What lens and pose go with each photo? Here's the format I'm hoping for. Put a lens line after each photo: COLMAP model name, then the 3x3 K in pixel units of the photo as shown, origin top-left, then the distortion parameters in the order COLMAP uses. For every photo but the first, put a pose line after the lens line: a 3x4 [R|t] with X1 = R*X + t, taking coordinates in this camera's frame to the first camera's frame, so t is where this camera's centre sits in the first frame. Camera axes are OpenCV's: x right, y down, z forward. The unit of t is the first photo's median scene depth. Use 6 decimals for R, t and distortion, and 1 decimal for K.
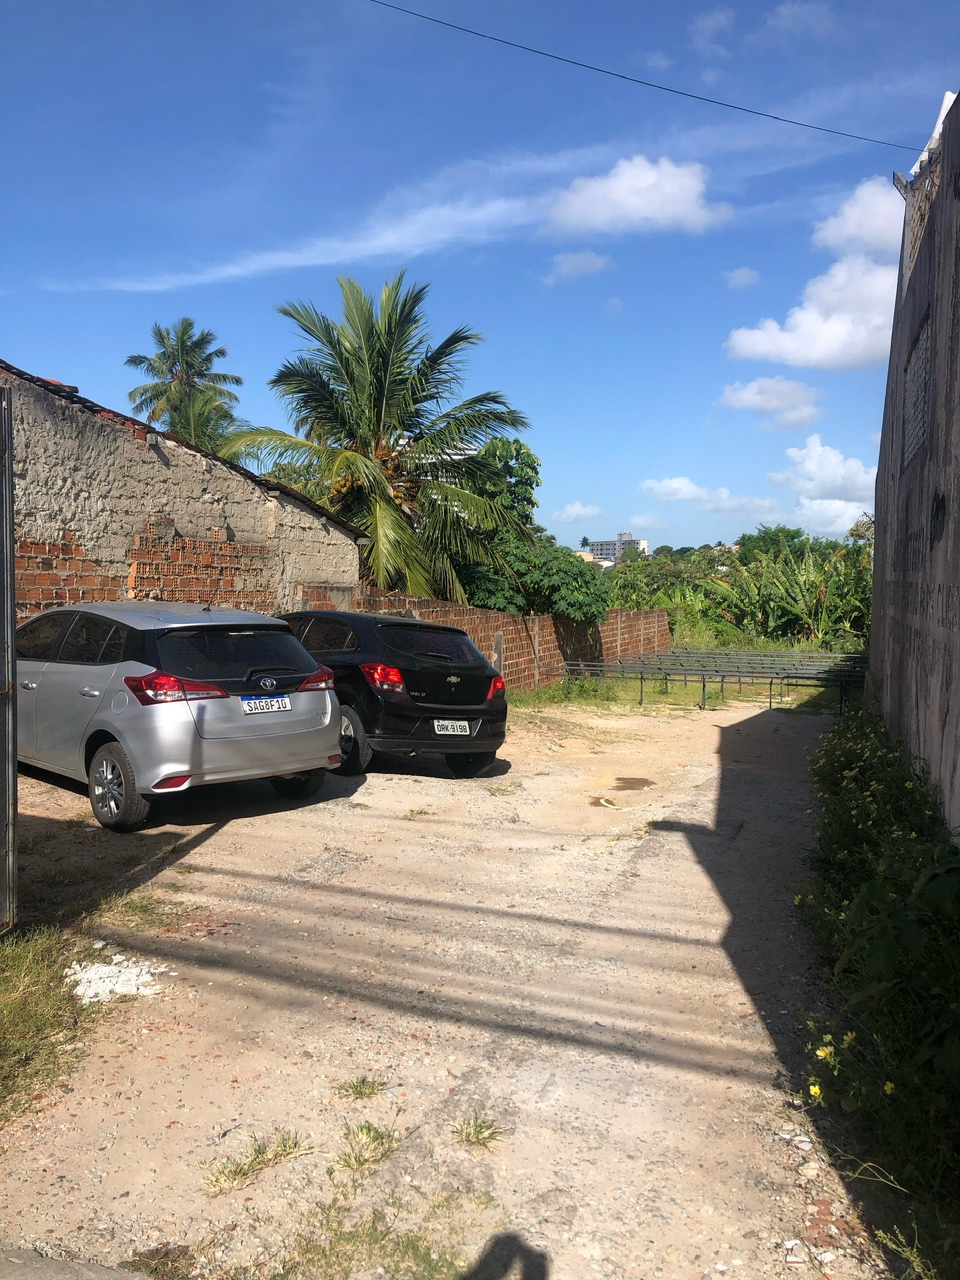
lens RADIAL K [[1041.9, 0, 480.0], [0, 1041.9, 640.0], [0, 0, 1]] dist [0.070368, -0.305358]
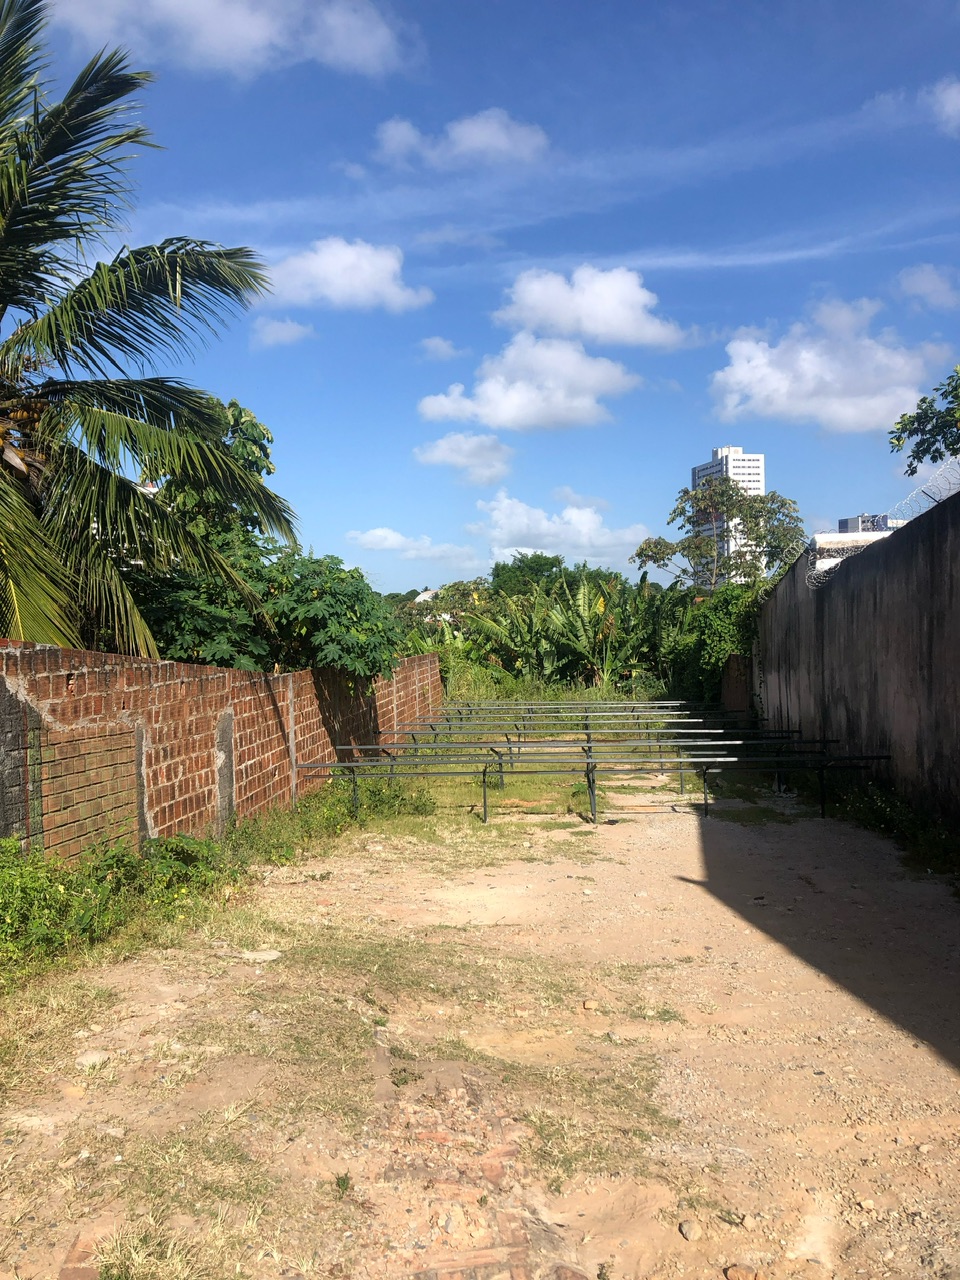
lens RADIAL K [[1071.5, 0, 480.0], [0, 1071.5, 640.0], [0, 0, 1]] dist [-0.014052, -0.001408]
pose [[0.963219, -0.037240, 0.266125, -0.000147], [0.049038, 0.998080, -0.037824, -0.013624], [-0.264206, 0.049483, 0.963196, 0.408281]]
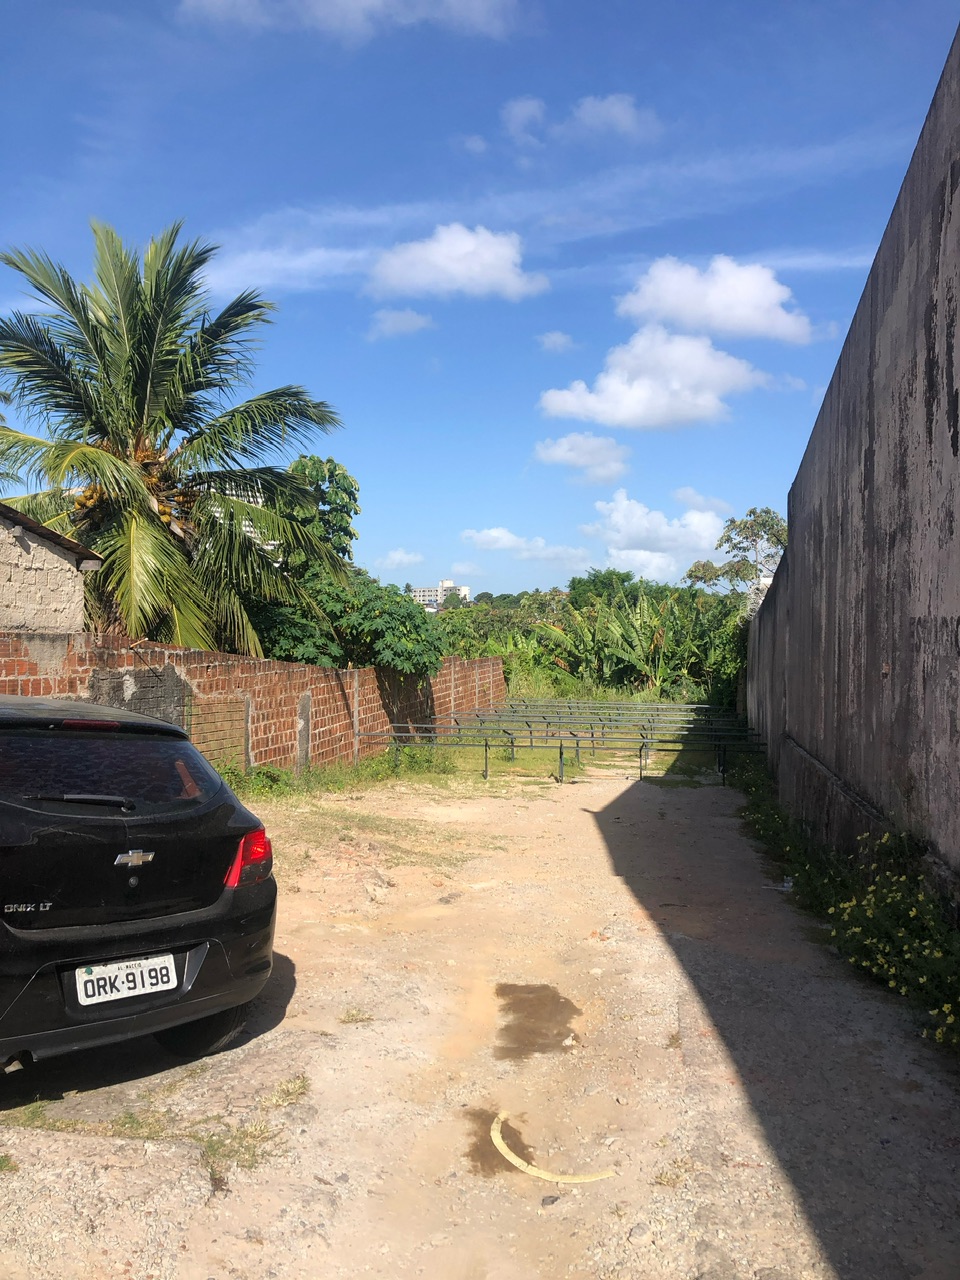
lens RADIAL K [[1041.9, 0, 480.0], [0, 1041.9, 640.0], [0, 0, 1]] dist [0.070368, -0.305358]
pose [[0.985647, -0.005476, 0.168730, 0.013609], [0.012918, 0.998990, -0.043041, -0.009636], [-0.168324, 0.044603, 0.984722, 0.193340]]
